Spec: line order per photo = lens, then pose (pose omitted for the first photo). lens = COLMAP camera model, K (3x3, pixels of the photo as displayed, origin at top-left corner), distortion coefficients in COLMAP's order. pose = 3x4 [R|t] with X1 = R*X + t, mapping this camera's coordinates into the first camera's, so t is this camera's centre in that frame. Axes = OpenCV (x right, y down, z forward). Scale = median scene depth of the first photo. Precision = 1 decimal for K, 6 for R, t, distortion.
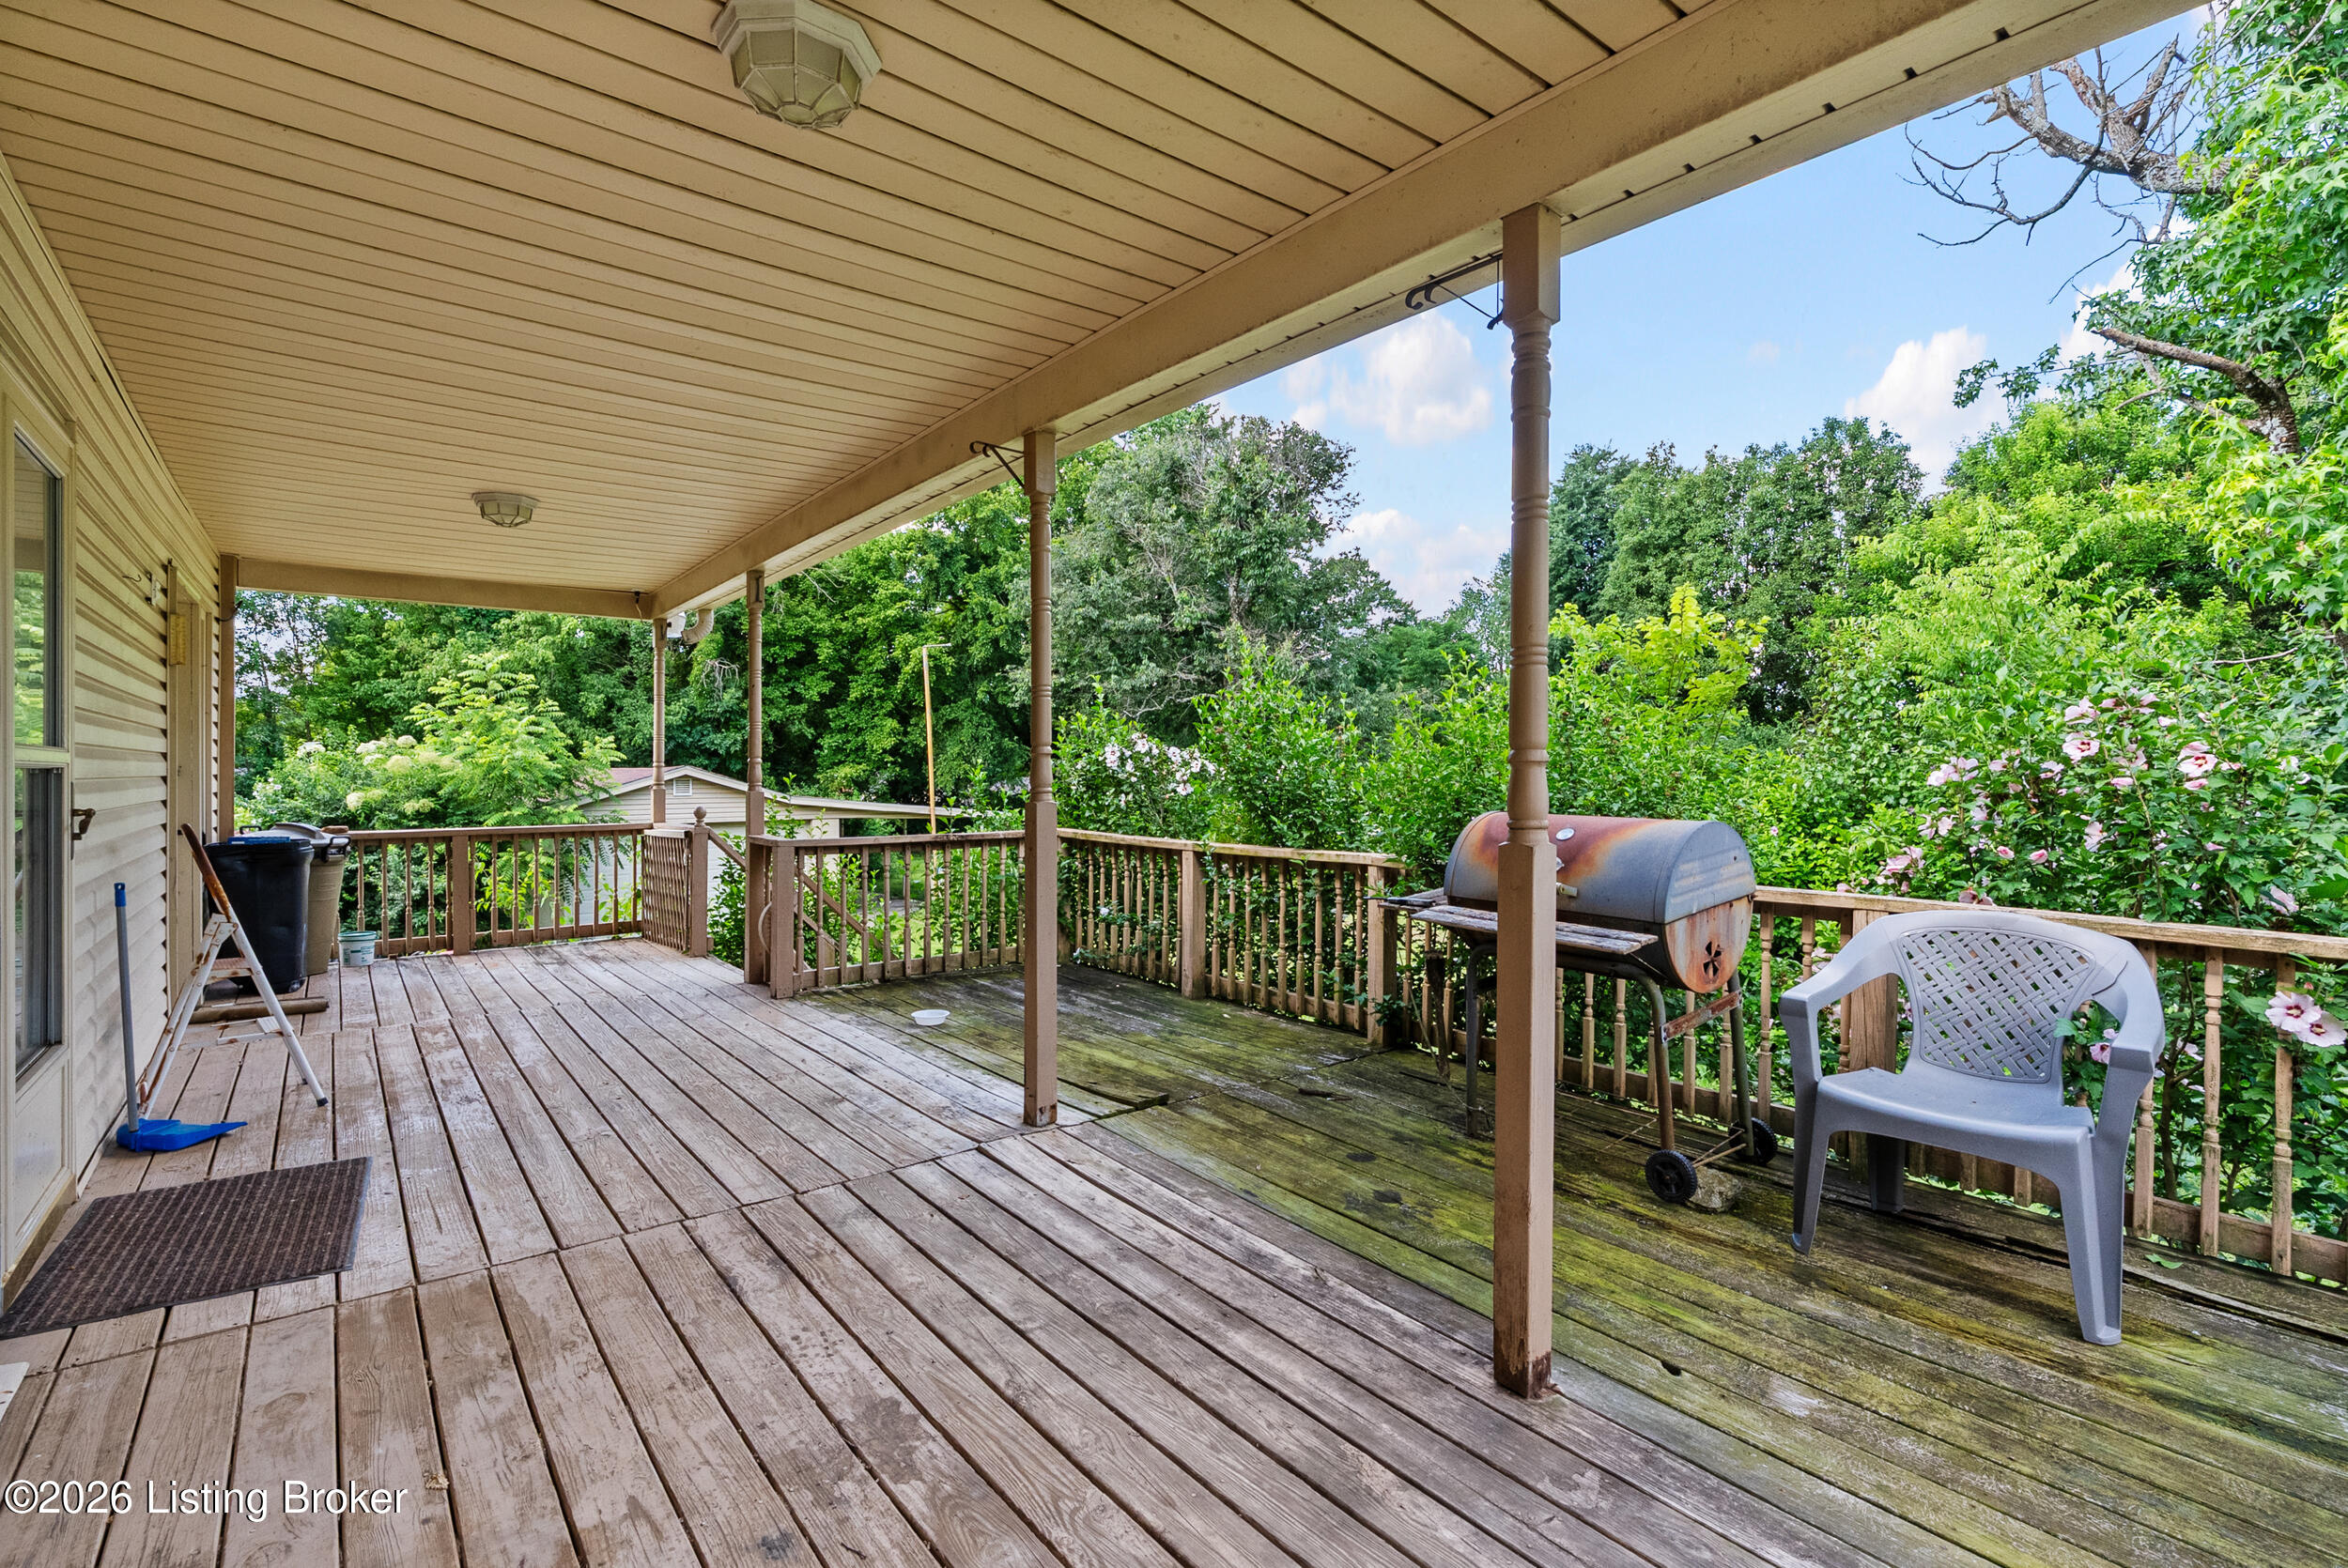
lens RADIAL K [[1069.3, 0, 1175.0], [0, 1069.3, 775.9], [0, 0, 1]] dist [-0.006798, 0.002693]
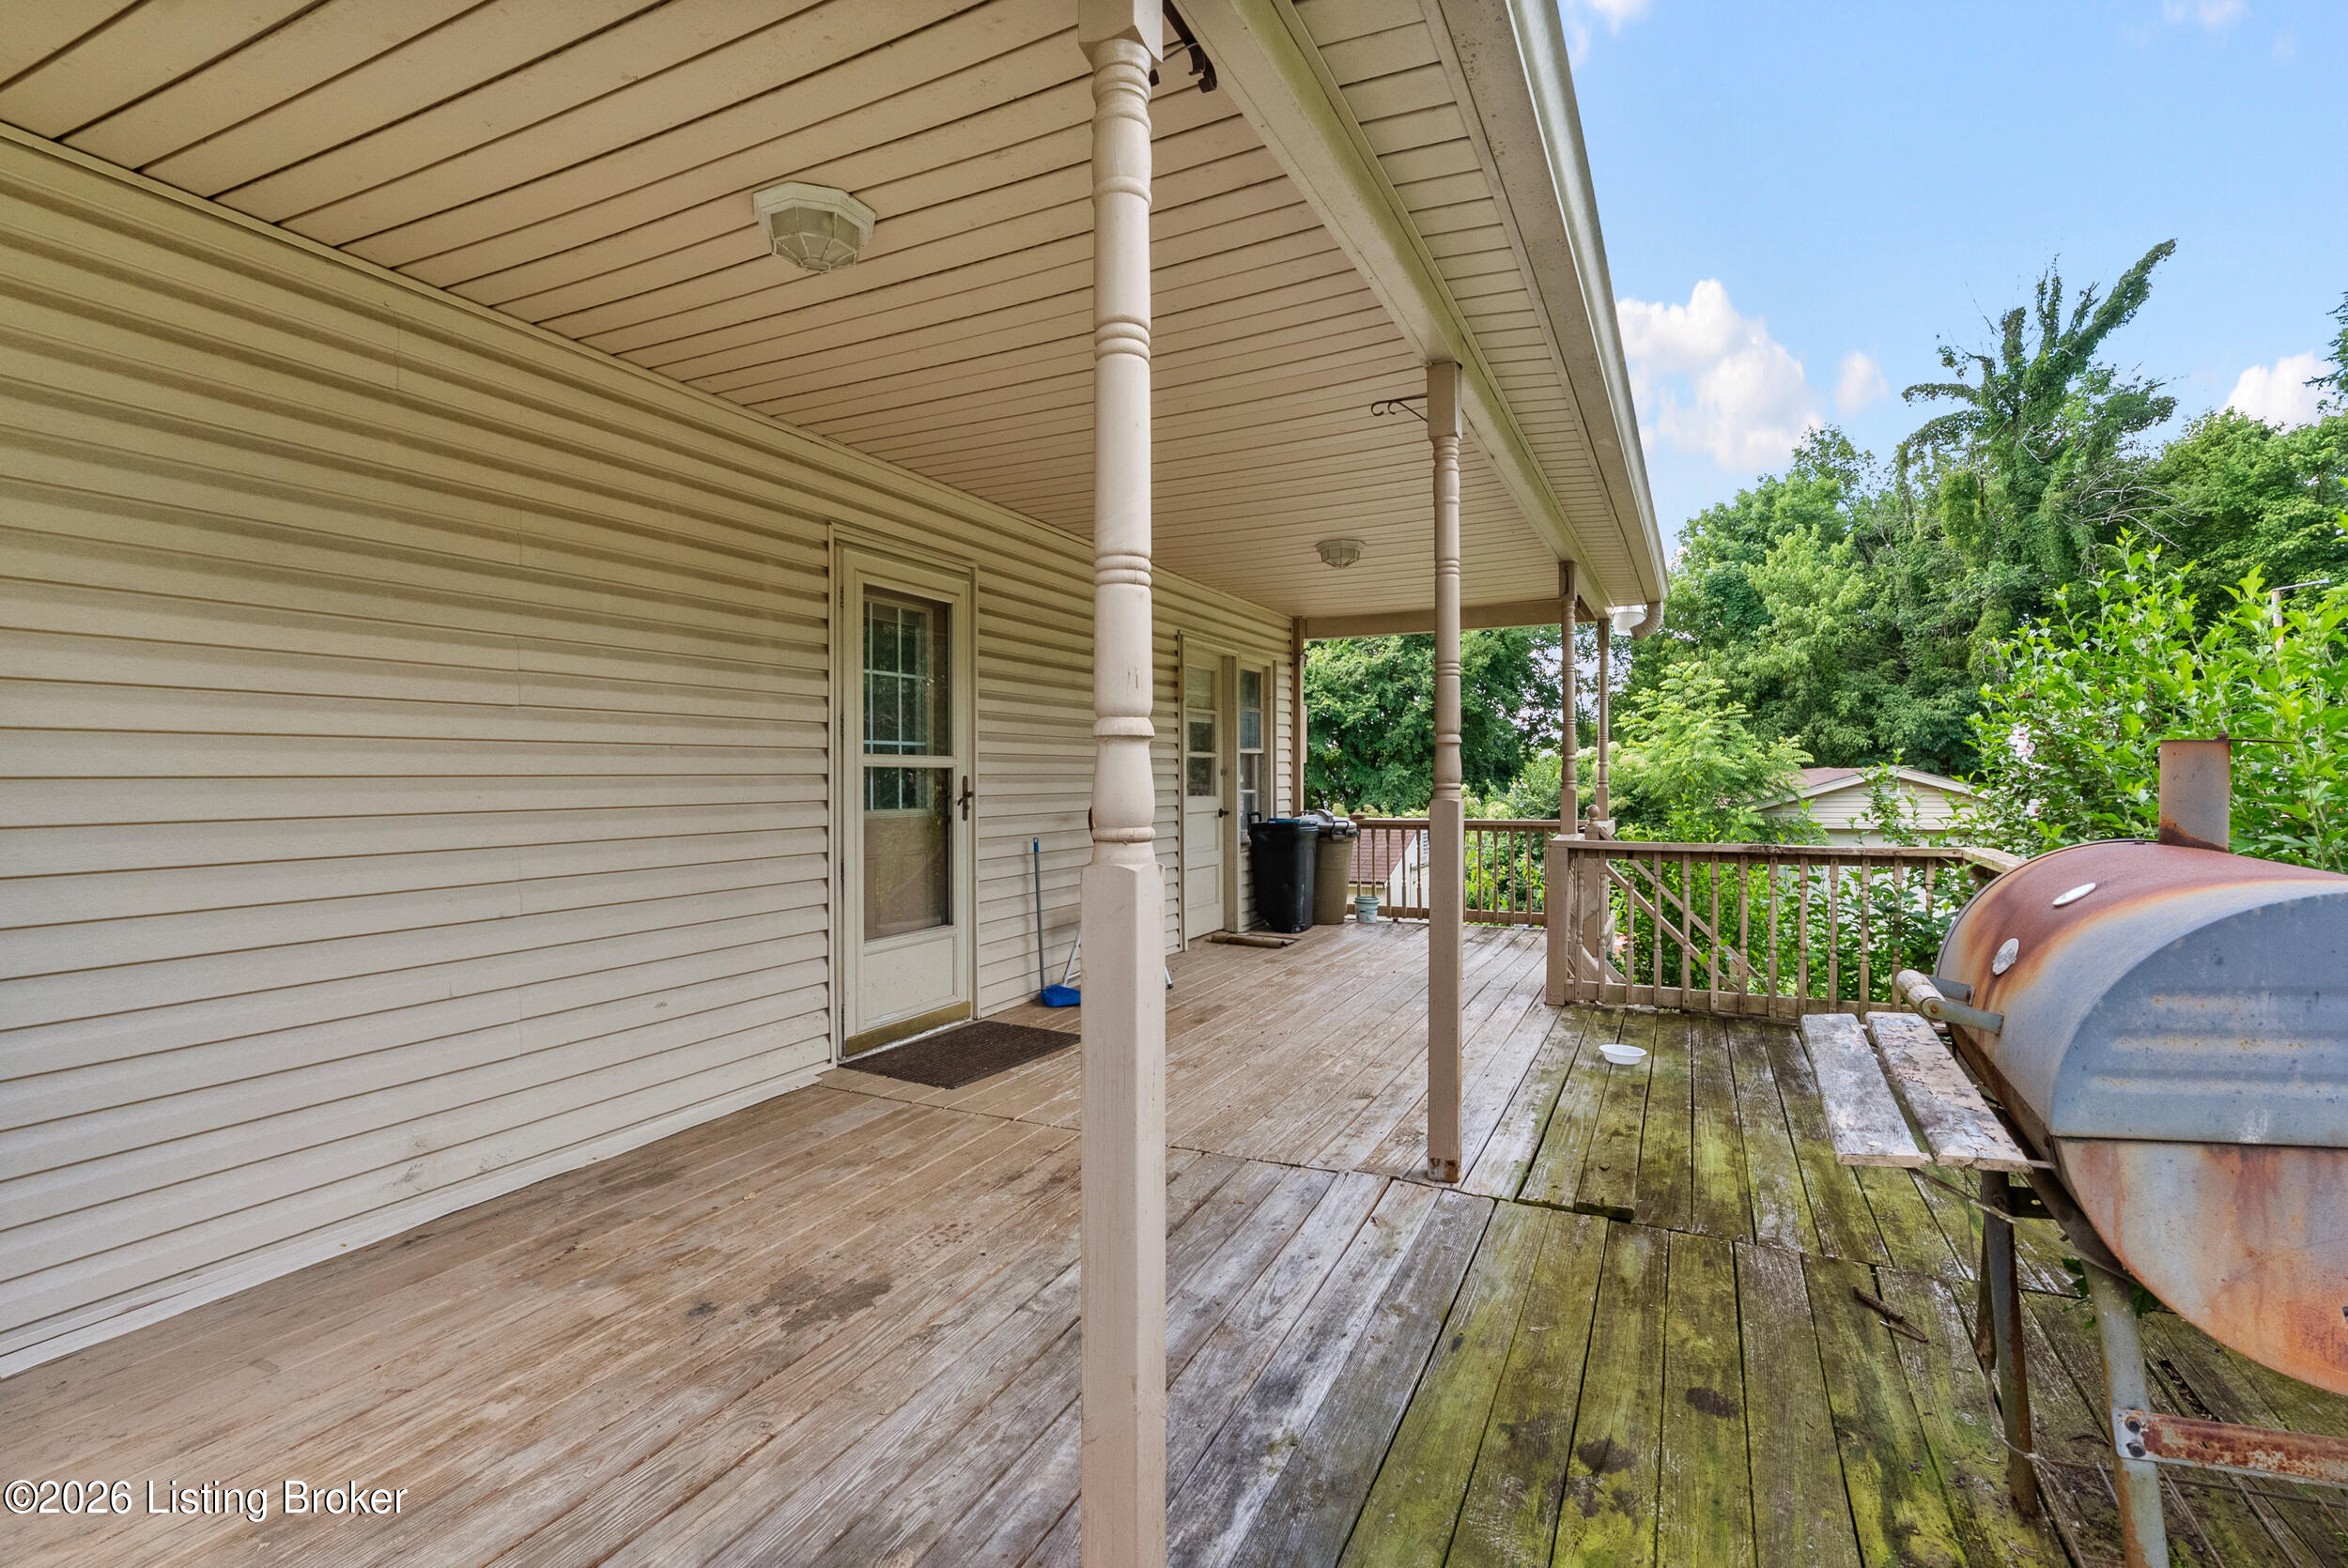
lens RADIAL K [[1069.3, 0, 1180.2], [0, 1069.3, 772.7], [0, 0, 1]] dist [-0.006798, 0.002693]
pose [[0.433452, -0.005214, -0.901162, 0.114360], [0.000451, 0.999984, -0.005569, 0.001731], [0.901177, 0.002007, 0.433447, 0.092852]]
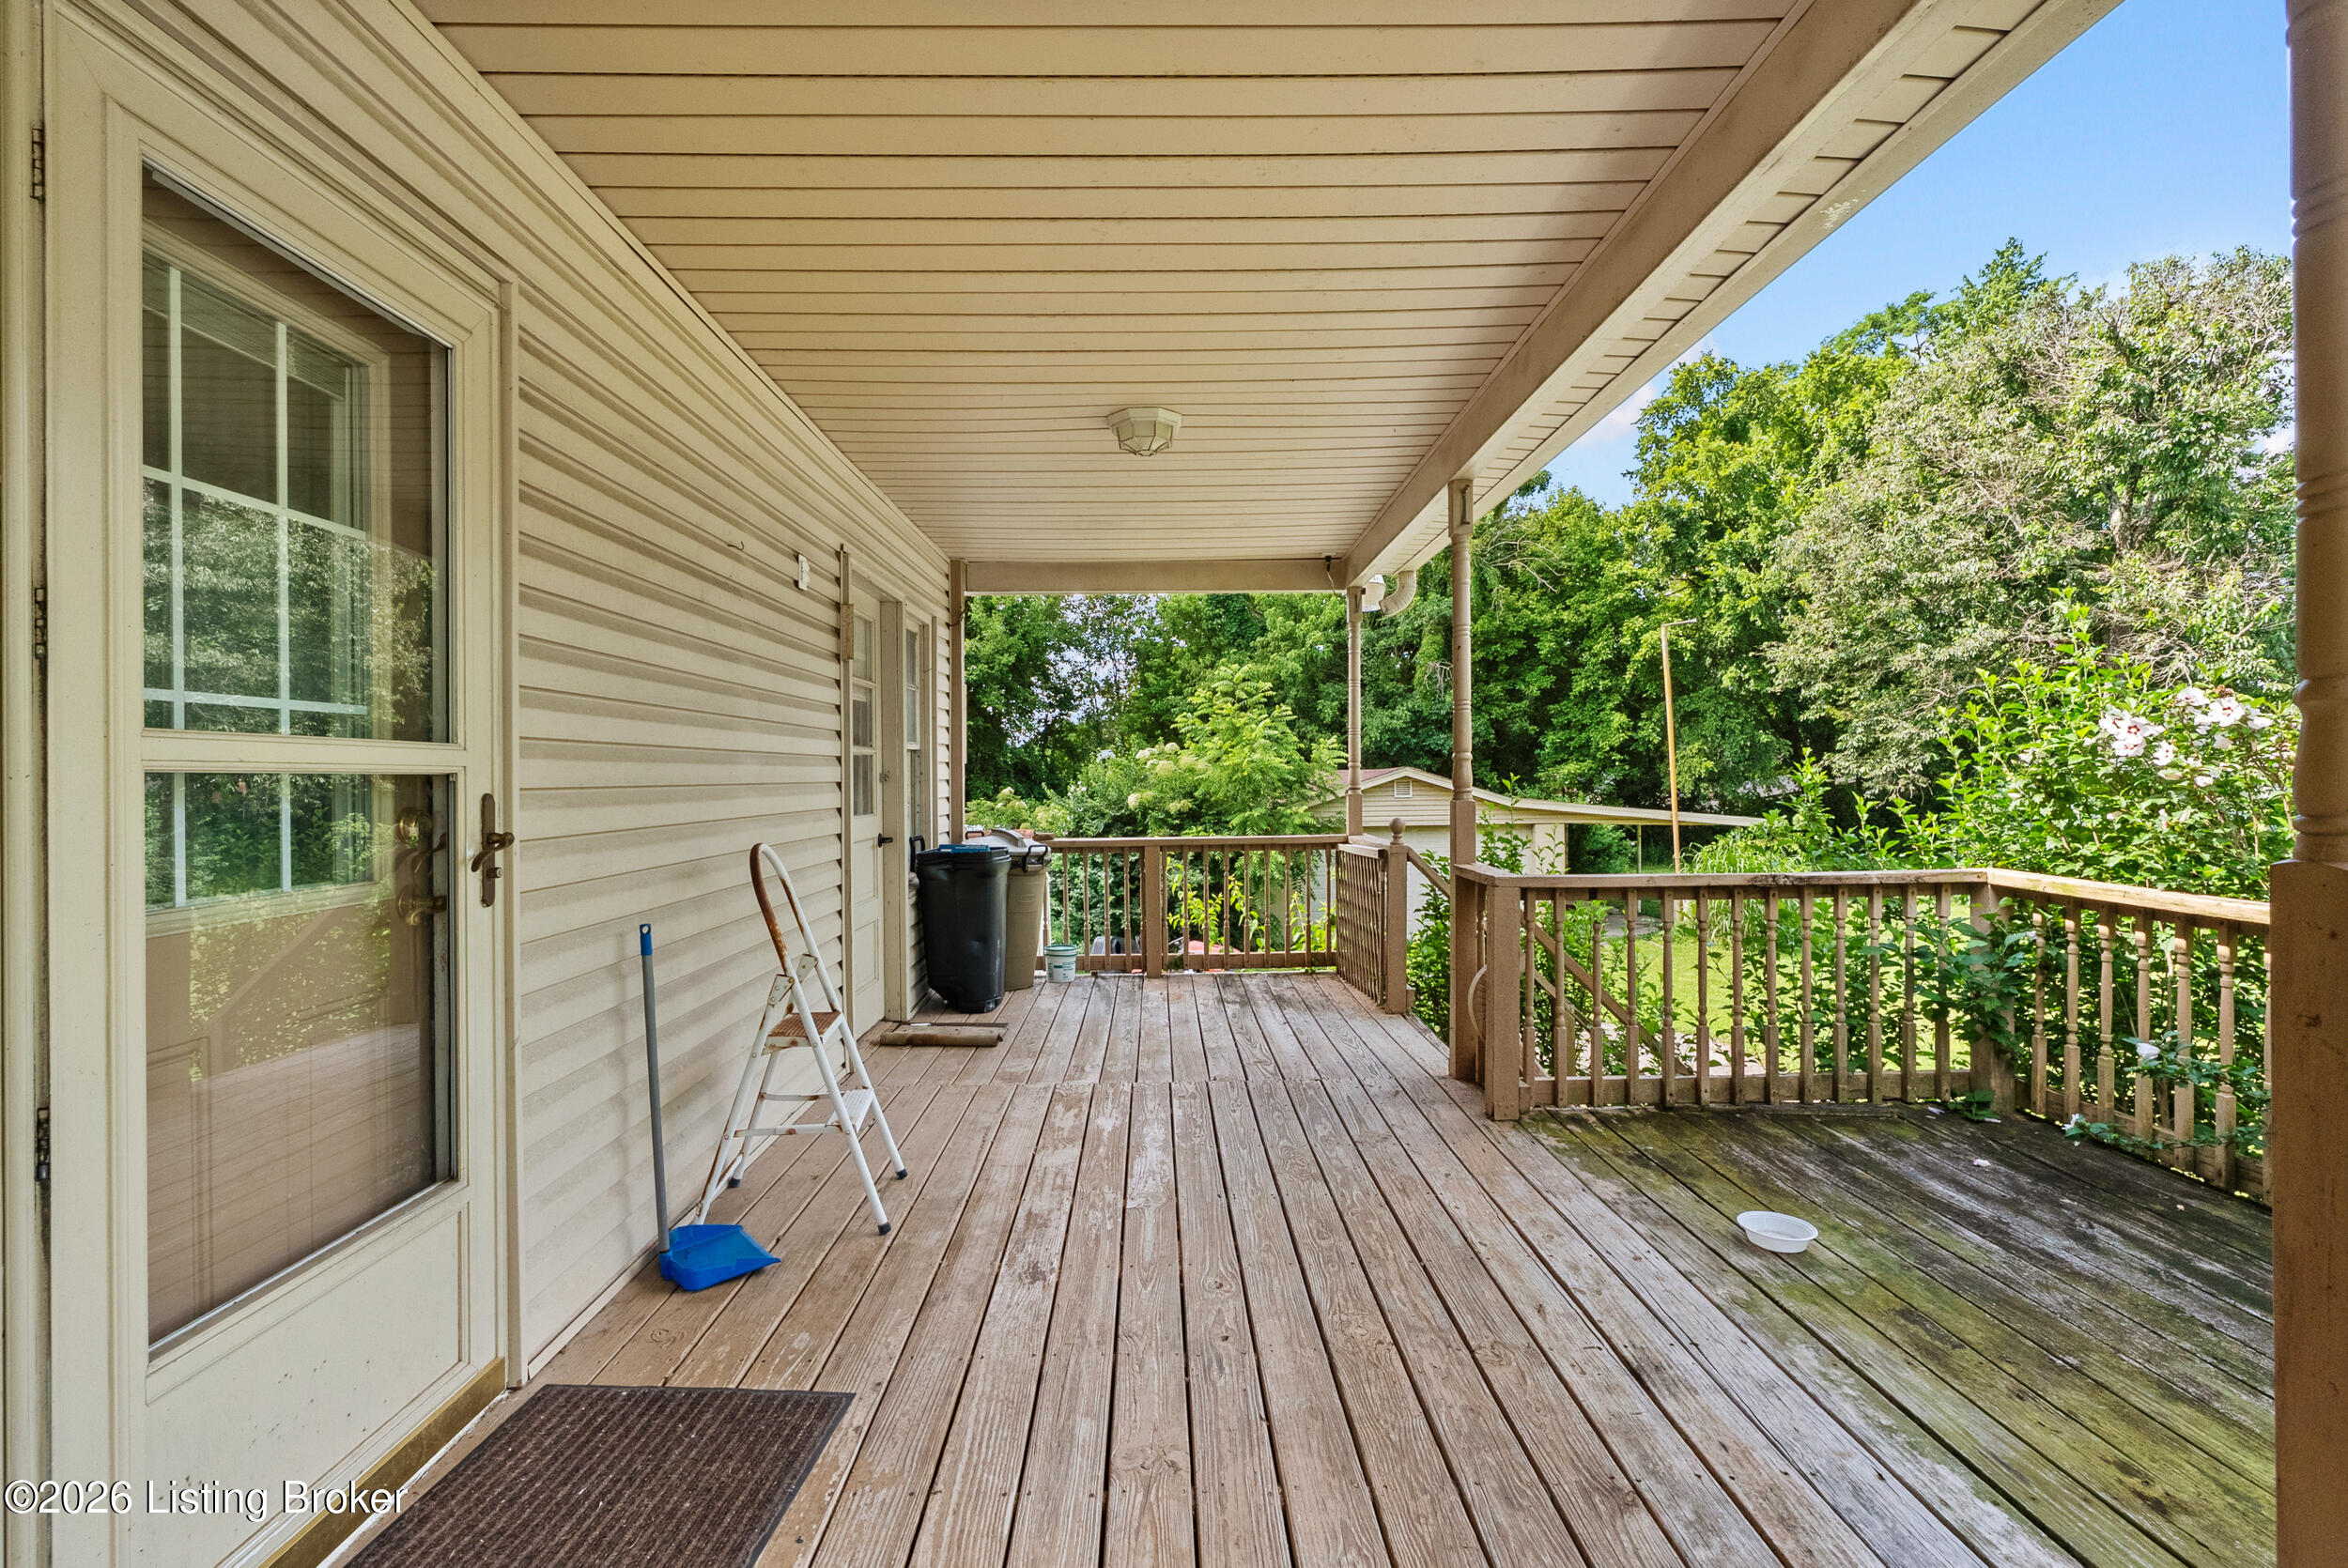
lens RADIAL K [[1069.3, 0, 1184.1], [0, 1069.3, 772.4], [0, 0, 1]] dist [-0.006798, 0.002693]
pose [[0.800563, -0.008323, -0.599191, -0.043132], [0.006223, 0.999965, -0.005575, -0.000255], [0.599217, 0.000734, 0.800587, 0.118953]]
